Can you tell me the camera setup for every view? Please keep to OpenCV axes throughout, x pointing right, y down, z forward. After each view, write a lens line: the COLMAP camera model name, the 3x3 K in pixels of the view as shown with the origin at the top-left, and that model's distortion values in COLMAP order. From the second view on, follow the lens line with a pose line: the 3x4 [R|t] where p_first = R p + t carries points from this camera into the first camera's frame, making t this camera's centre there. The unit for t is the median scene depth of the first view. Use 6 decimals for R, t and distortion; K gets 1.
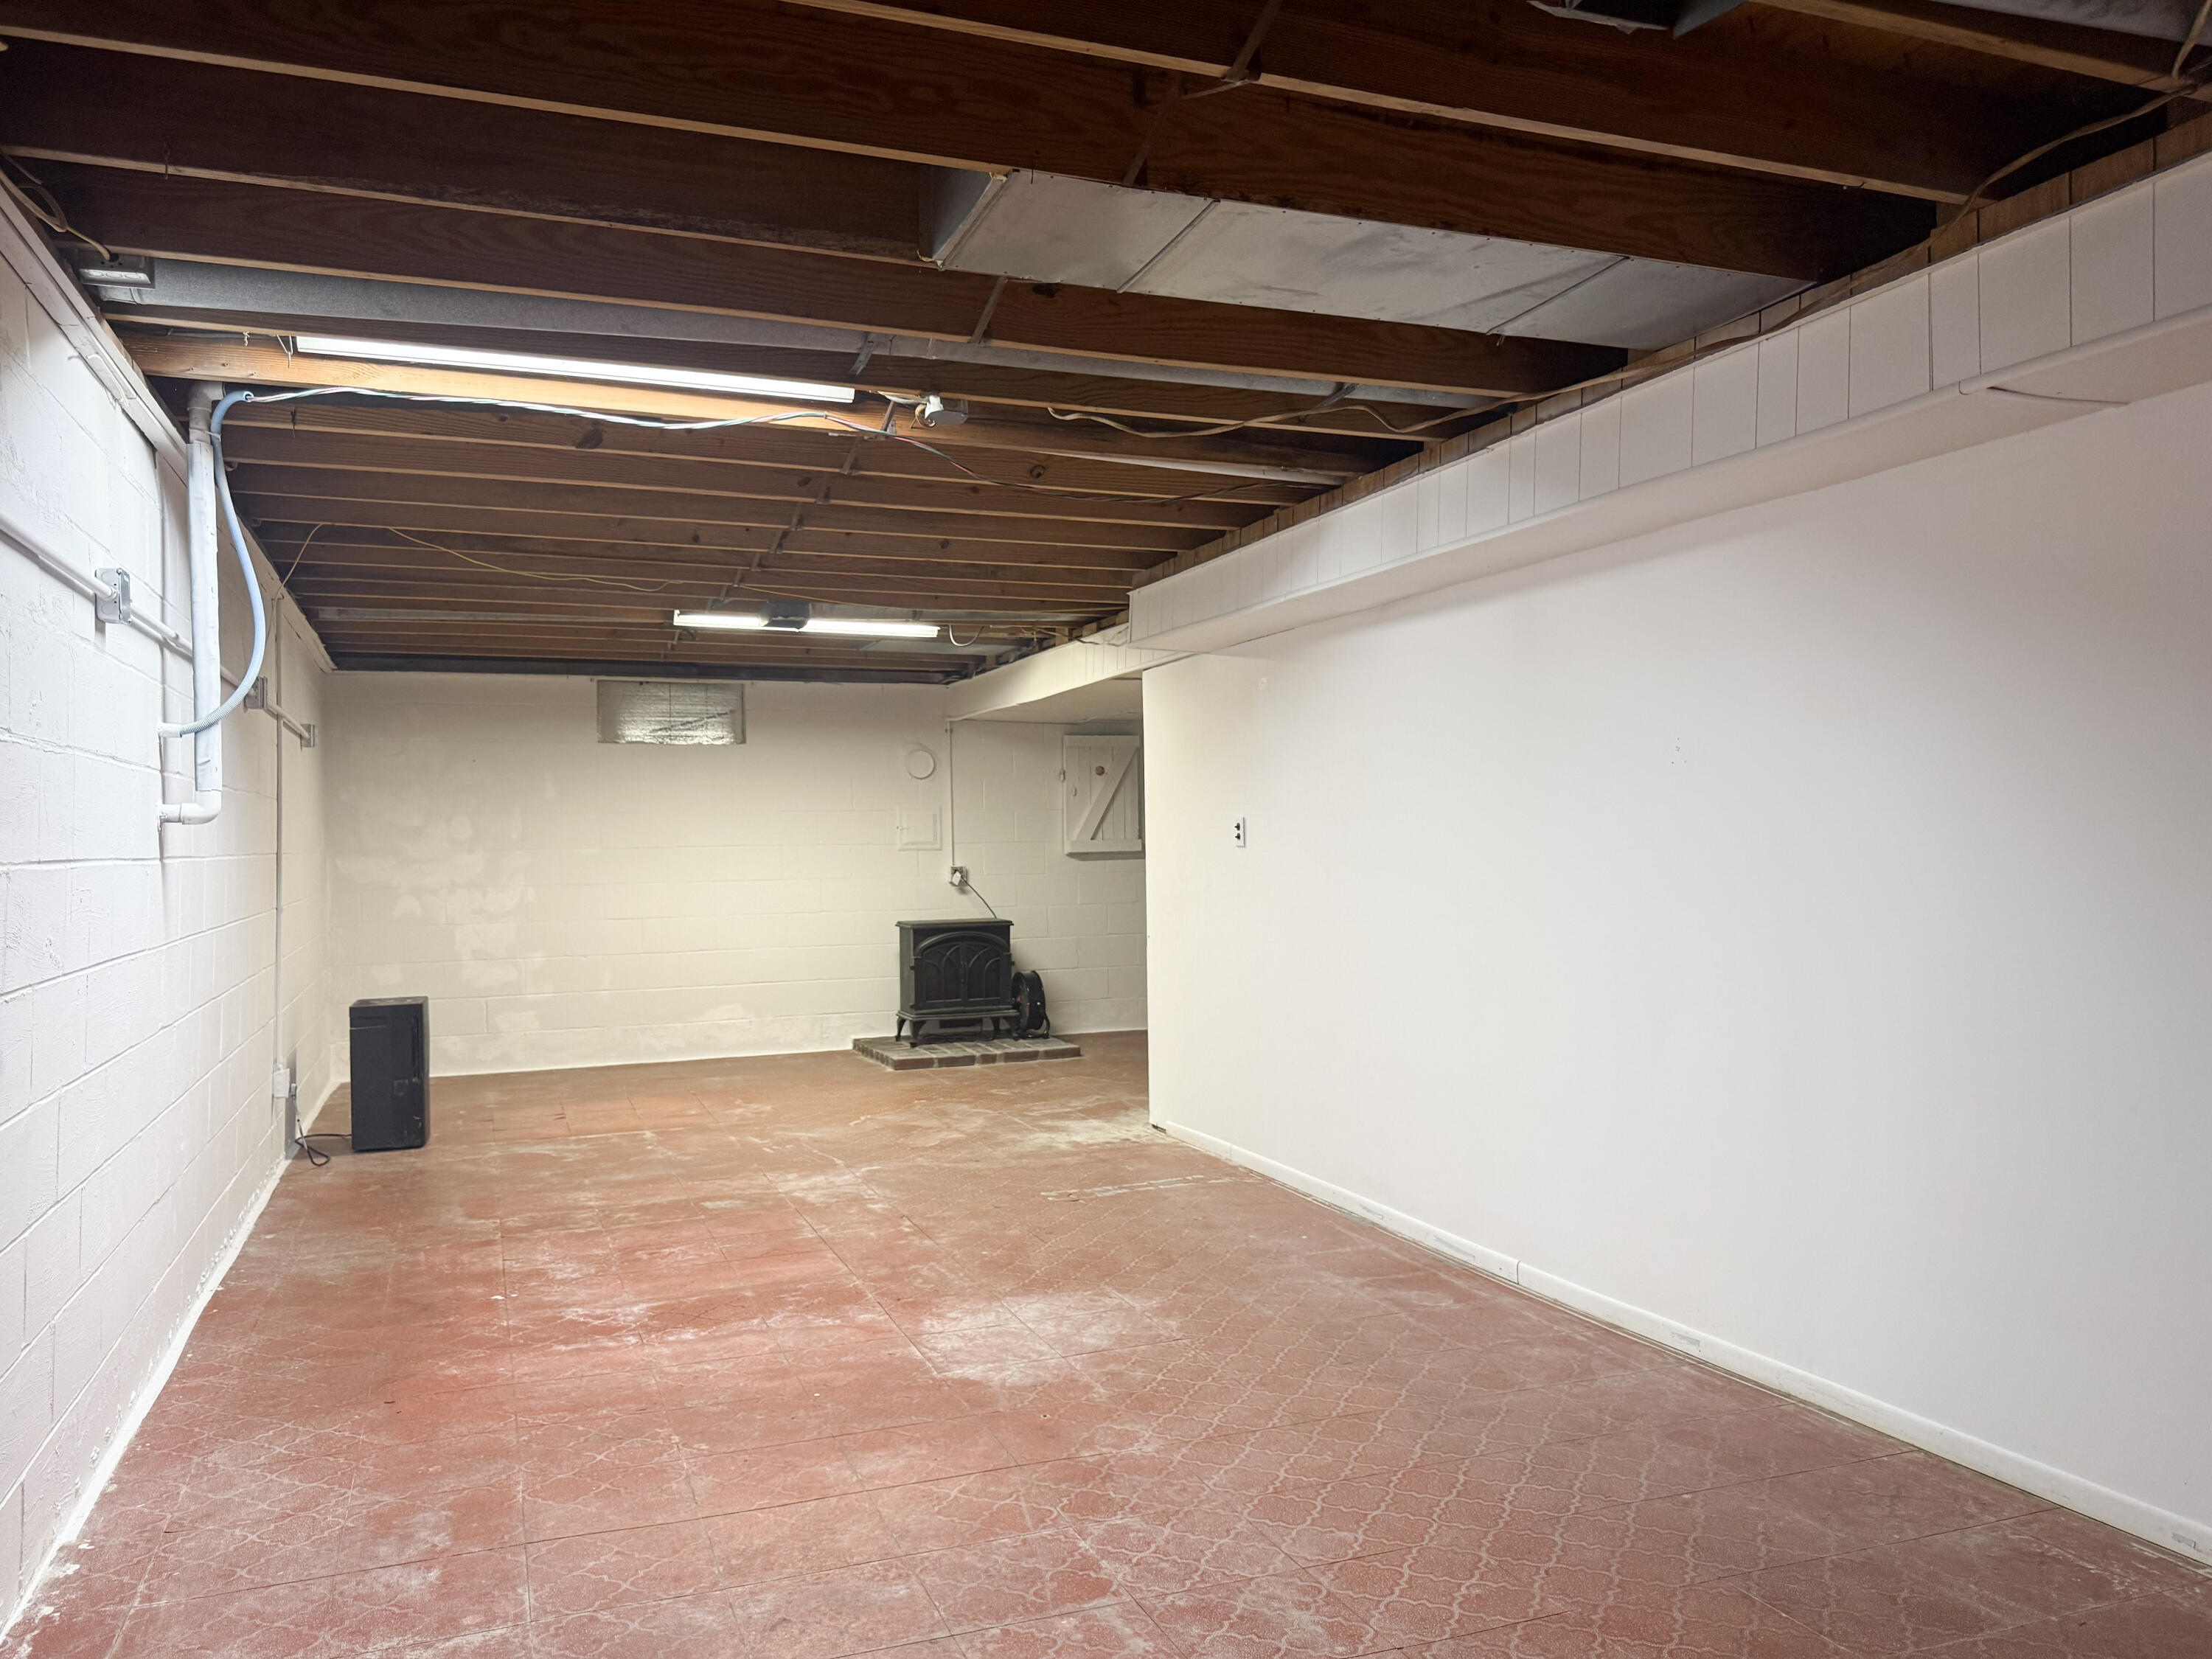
lens RADIAL K [[1657.8, 0, 1106.0], [0, 1657.8, 829.5], [0, 0, 1]] dist [-0.098856, -0.000538]
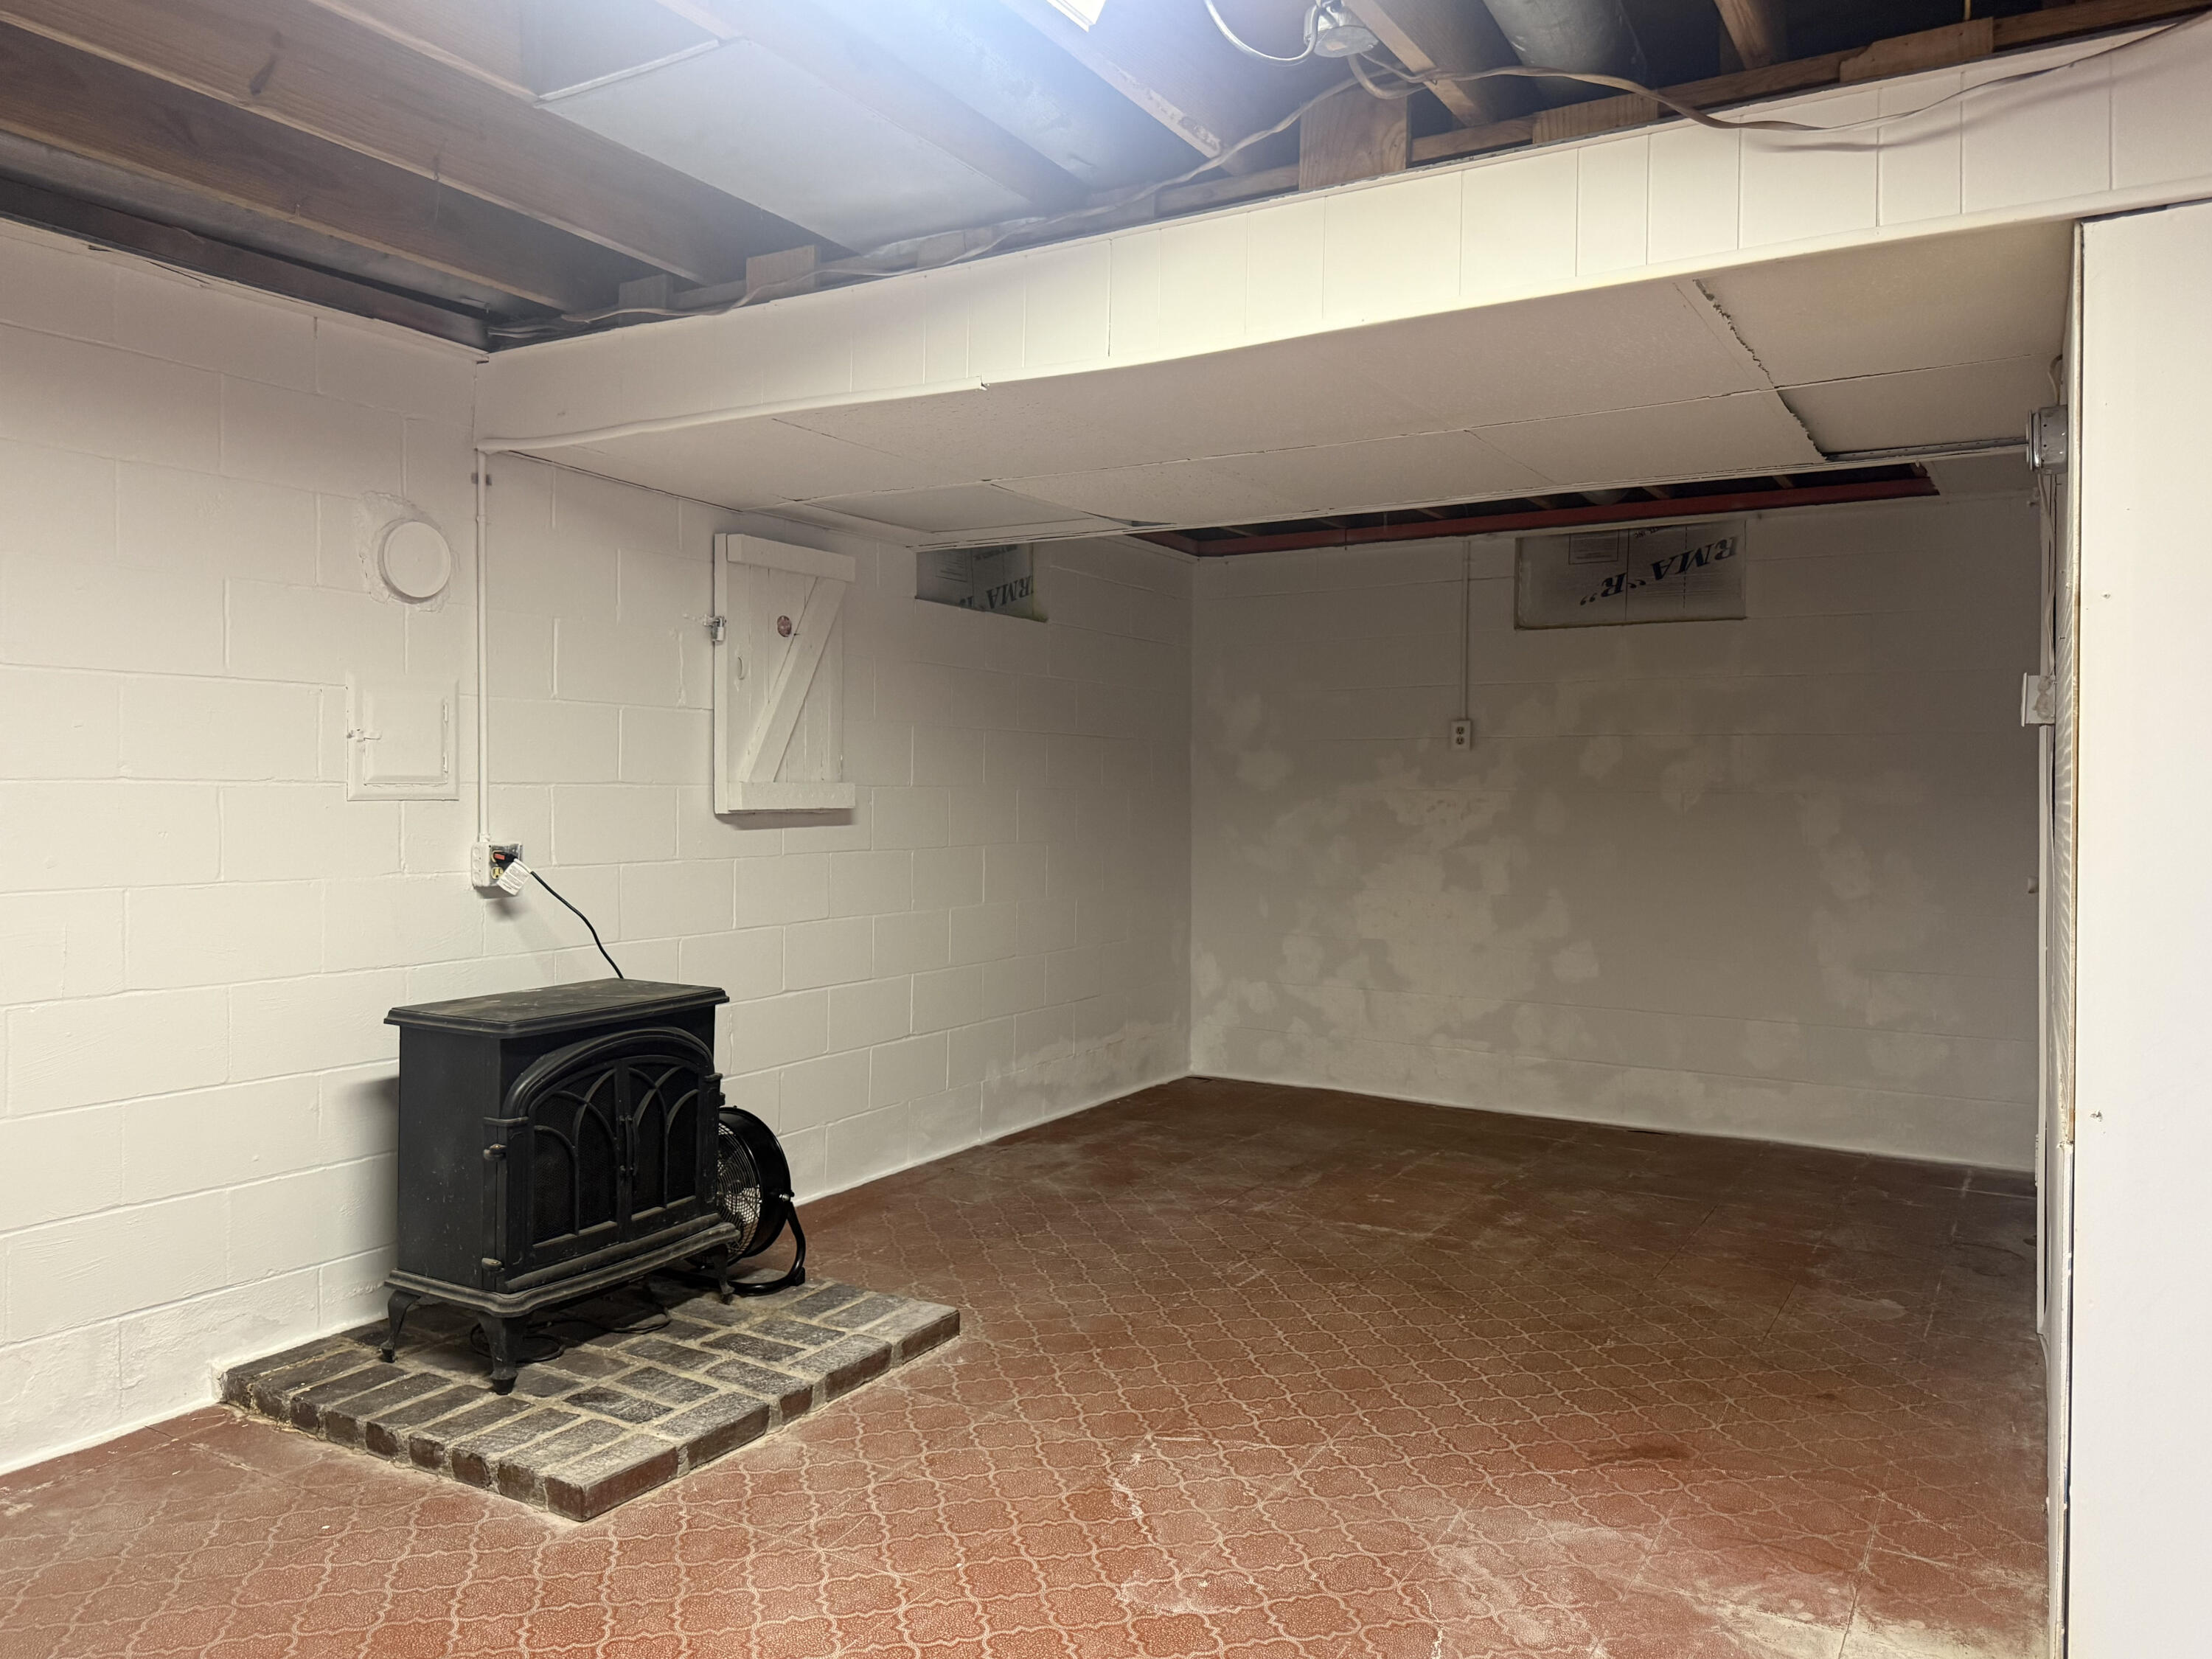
lens RADIAL K [[1643.7, 0, 1106.0], [0, 1643.7, 829.5], [0, 0, 1]] dist [-0.000268, -0.000303]
pose [[0.786335, 0.006298, 0.617768, -0.216949], [-0.023380, 0.999535, 0.019569, 0.008429], [-0.617357, -0.029831, 0.786117, 0.636471]]
